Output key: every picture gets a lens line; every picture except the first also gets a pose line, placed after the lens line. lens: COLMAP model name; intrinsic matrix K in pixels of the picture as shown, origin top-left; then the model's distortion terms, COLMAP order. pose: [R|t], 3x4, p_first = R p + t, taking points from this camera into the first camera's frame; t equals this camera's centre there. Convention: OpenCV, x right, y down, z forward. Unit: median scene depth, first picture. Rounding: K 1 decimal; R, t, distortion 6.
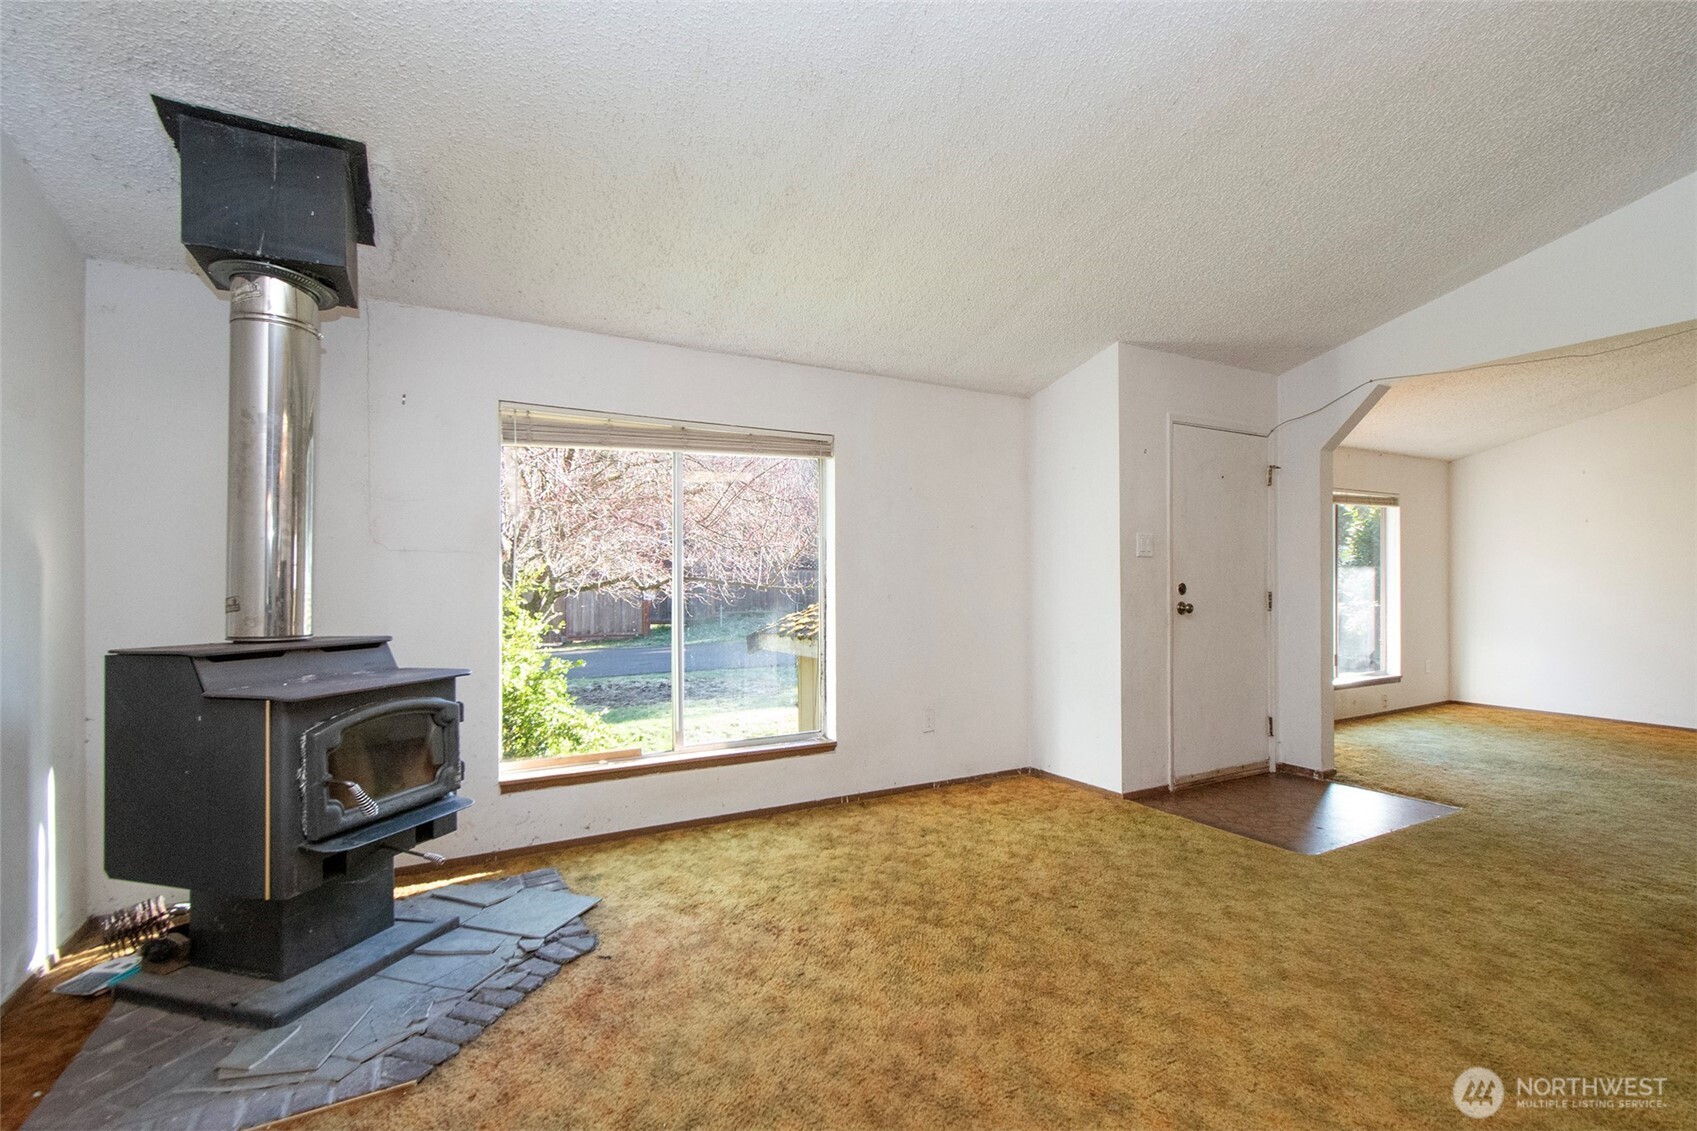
lens RADIAL K [[750.5, 0, 842.6], [0, 750.5, 583.7], [0, 0, 1]] dist [0.000686, 0.000226]
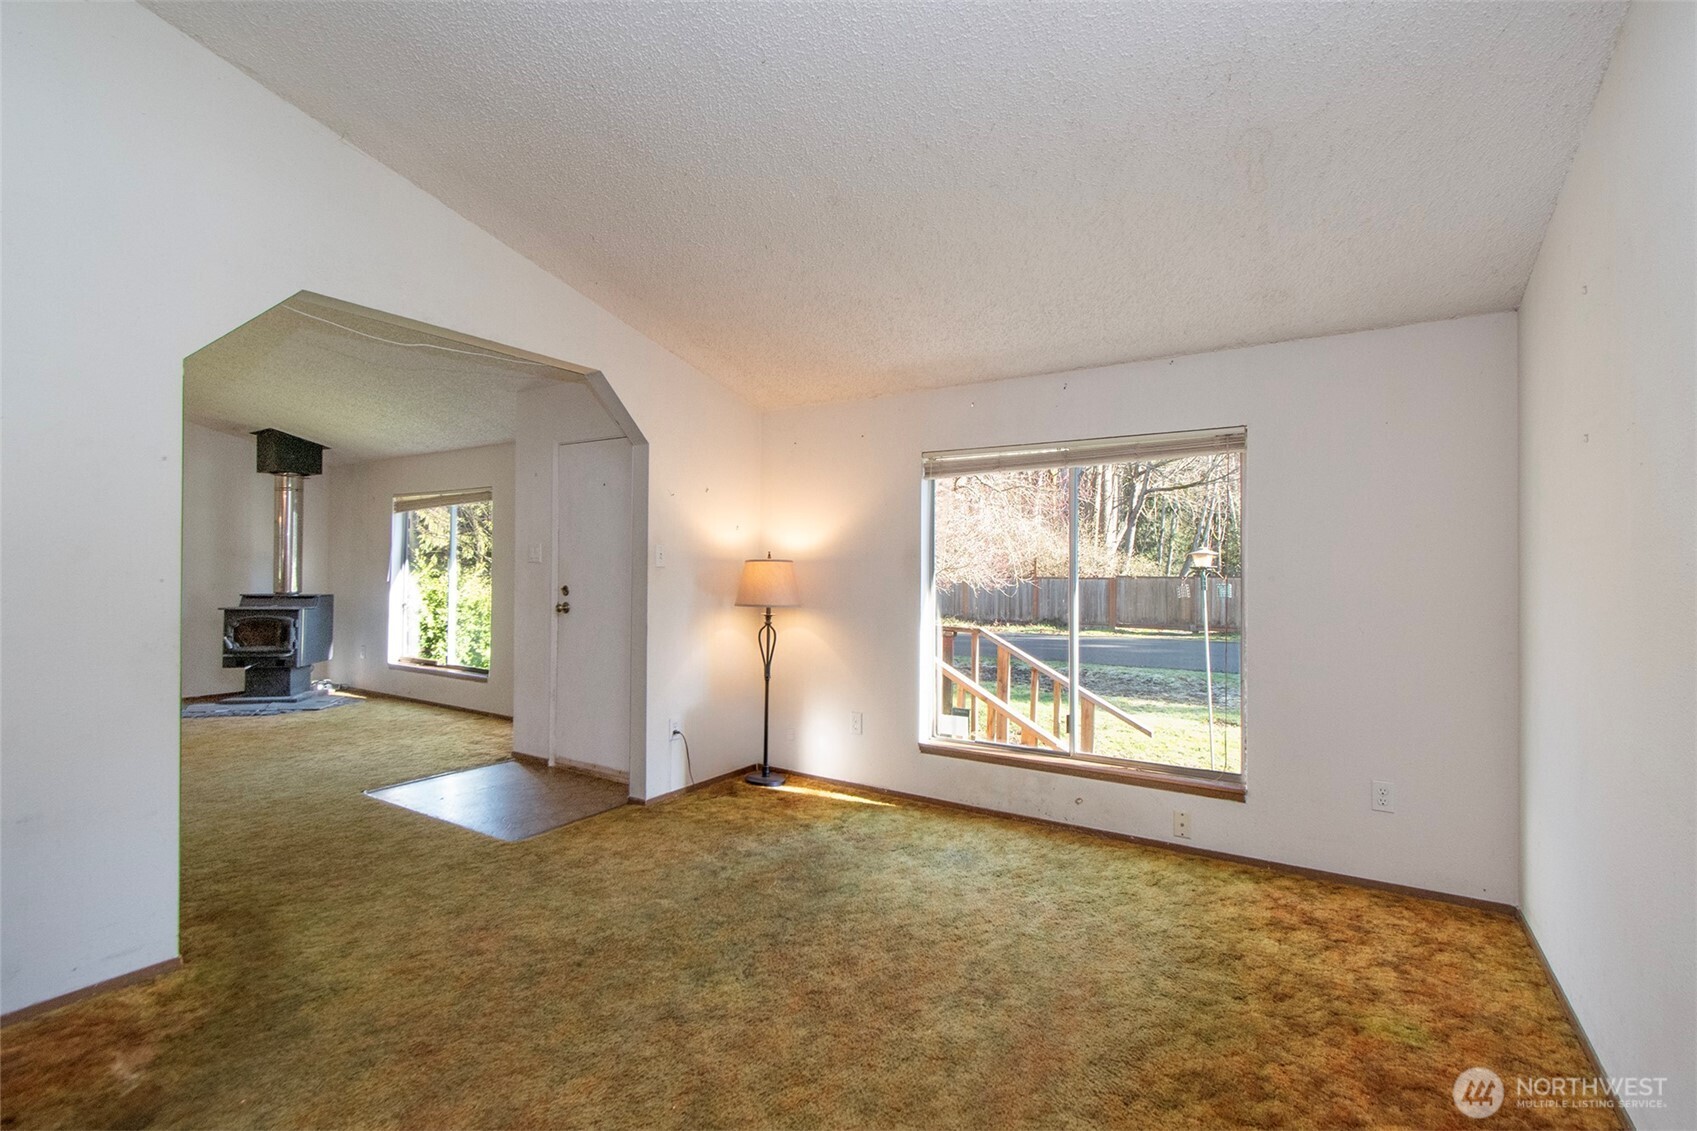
lens RADIAL K [[771.2, 0, 827.7], [0, 771.2, 566.9], [0, 0, 1]] dist [0.031024, -0.000157]
pose [[0.460418, 0.006577, -0.887678, 2.788508], [-0.011787, 0.999930, 0.001295, -0.057609], [0.887624, 0.009867, 0.460463, 1.368979]]
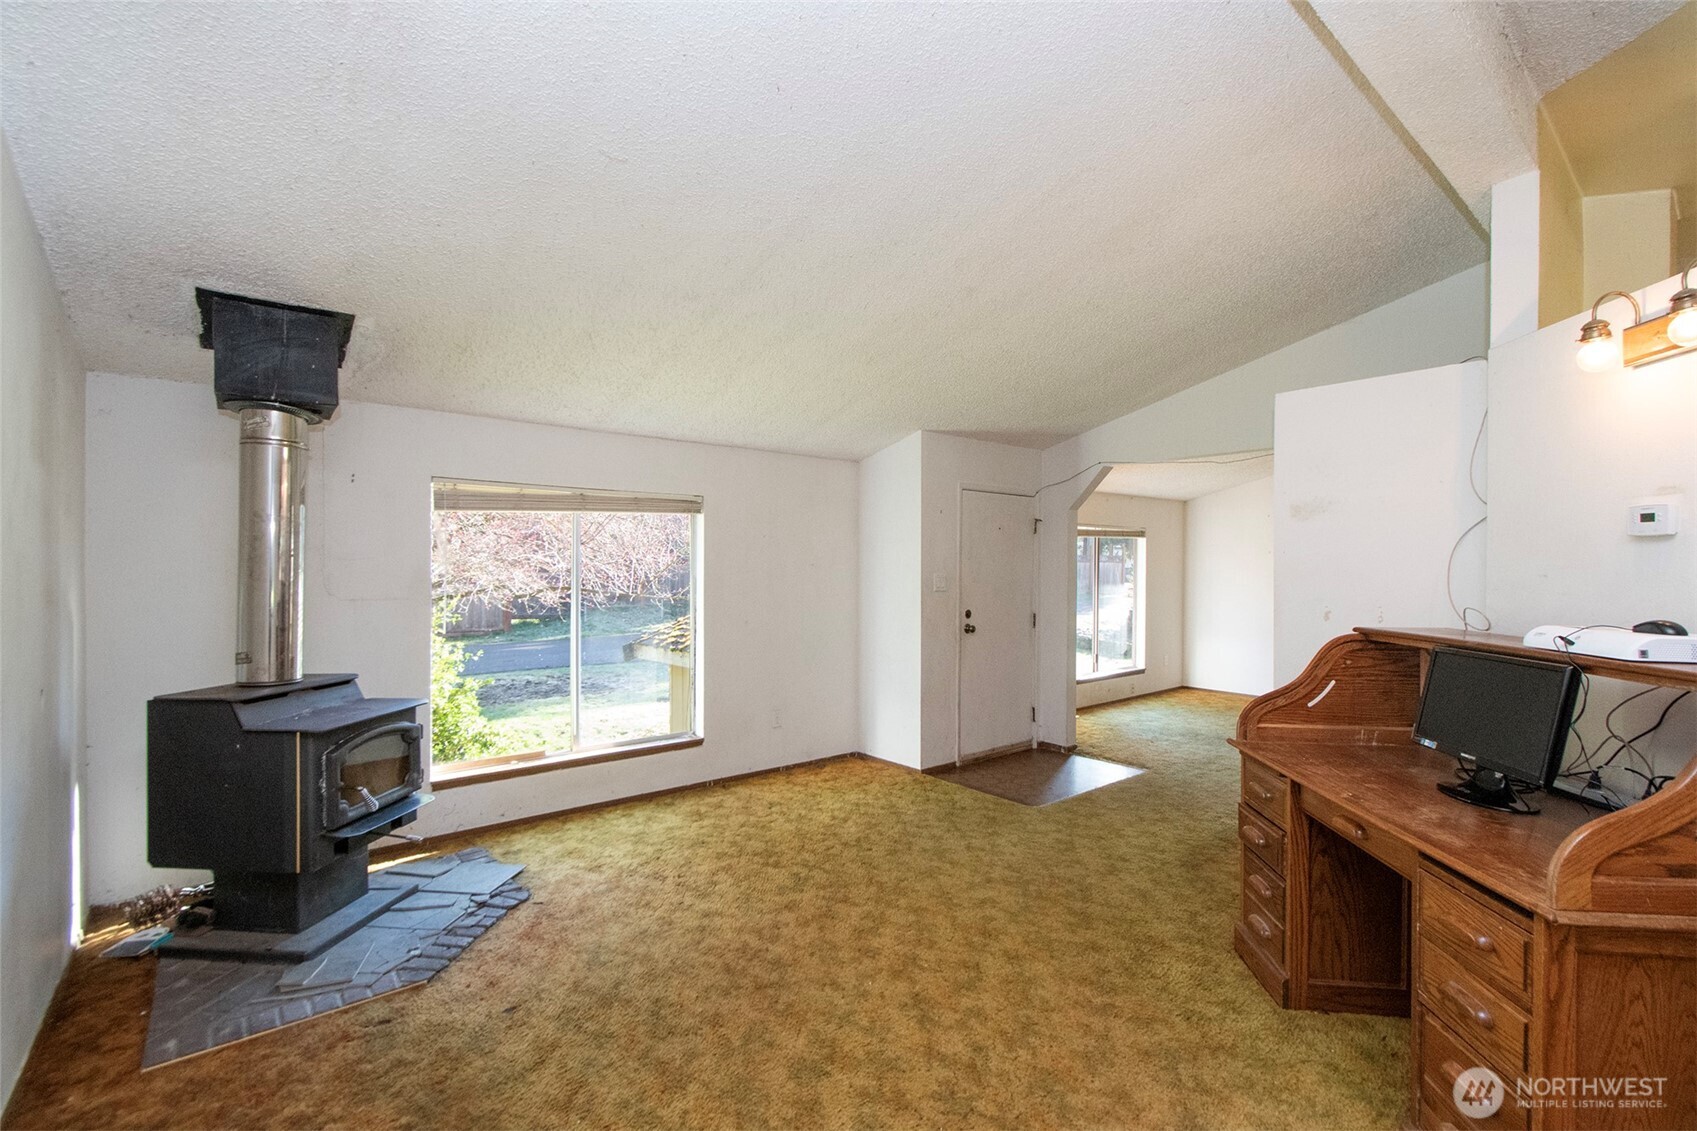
lens RADIAL K [[742.8, 0, 841.8], [0, 742.8, 570.3], [0, 0, 1]] dist [0.003382, -0.000462]
pose [[0.983579, 0.006567, 0.180357, -0.011142], [-0.007378, 0.999965, 0.003828, -0.124806], [-0.180325, -0.005096, 0.983594, -0.431924]]
